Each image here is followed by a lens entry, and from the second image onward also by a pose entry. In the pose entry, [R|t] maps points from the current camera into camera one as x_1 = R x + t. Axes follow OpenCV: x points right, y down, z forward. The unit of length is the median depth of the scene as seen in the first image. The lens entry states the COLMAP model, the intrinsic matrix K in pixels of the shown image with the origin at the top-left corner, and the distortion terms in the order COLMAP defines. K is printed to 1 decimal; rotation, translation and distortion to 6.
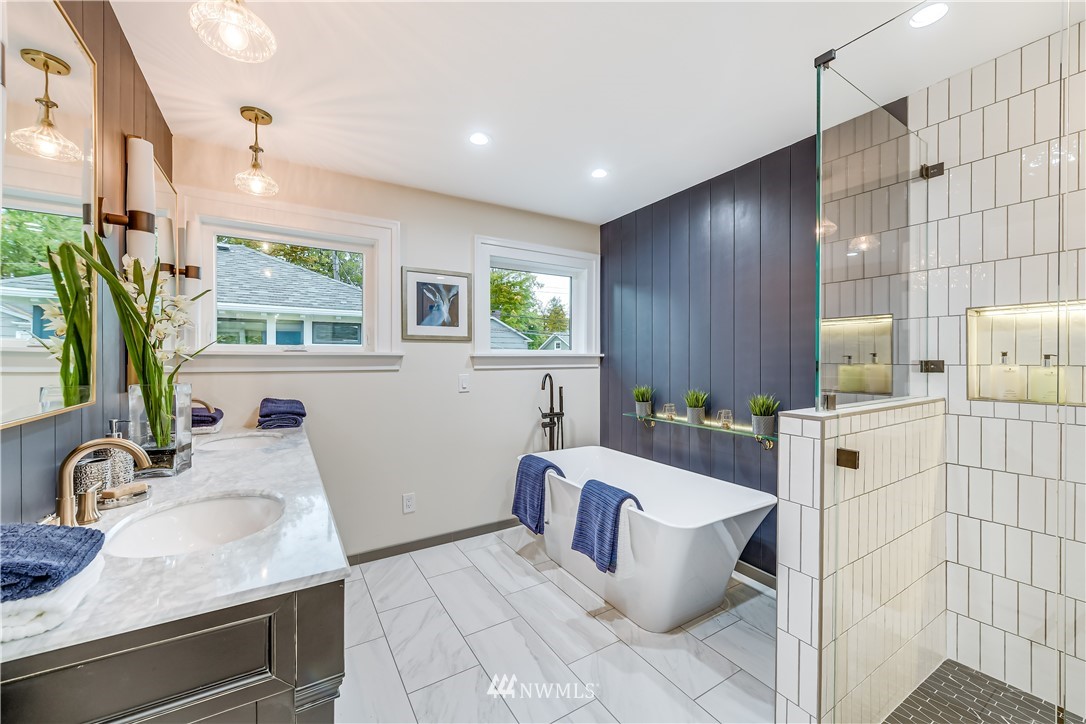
lens RADIAL K [[428.2, 0, 543.0], [0, 428.2, 362.0], [0, 0, 1]] dist [0.001310, 0.000009]
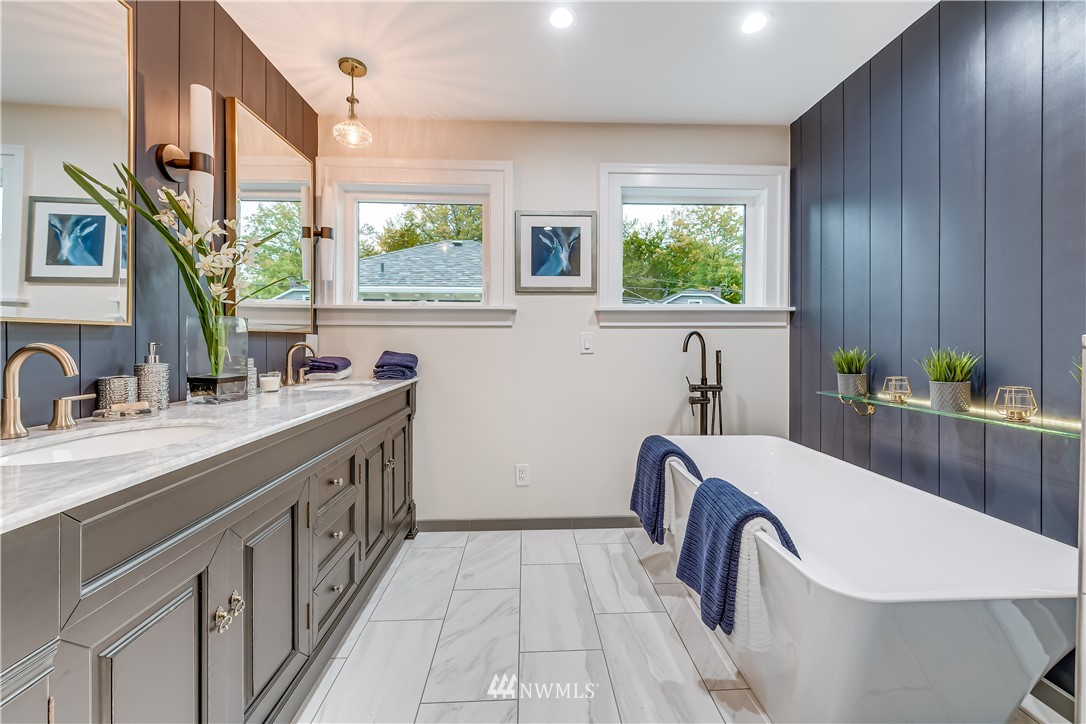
lens RADIAL K [[432.4, 0, 539.1], [0, 432.4, 345.2], [0, 0, 1]] dist [0.001998, -0.000149]
pose [[0.871261, 0.004785, -0.490797, 0.178171], [-0.005915, 0.999982, -0.000751, 0.065643], [0.490784, 0.003557, 0.871274, 0.257952]]
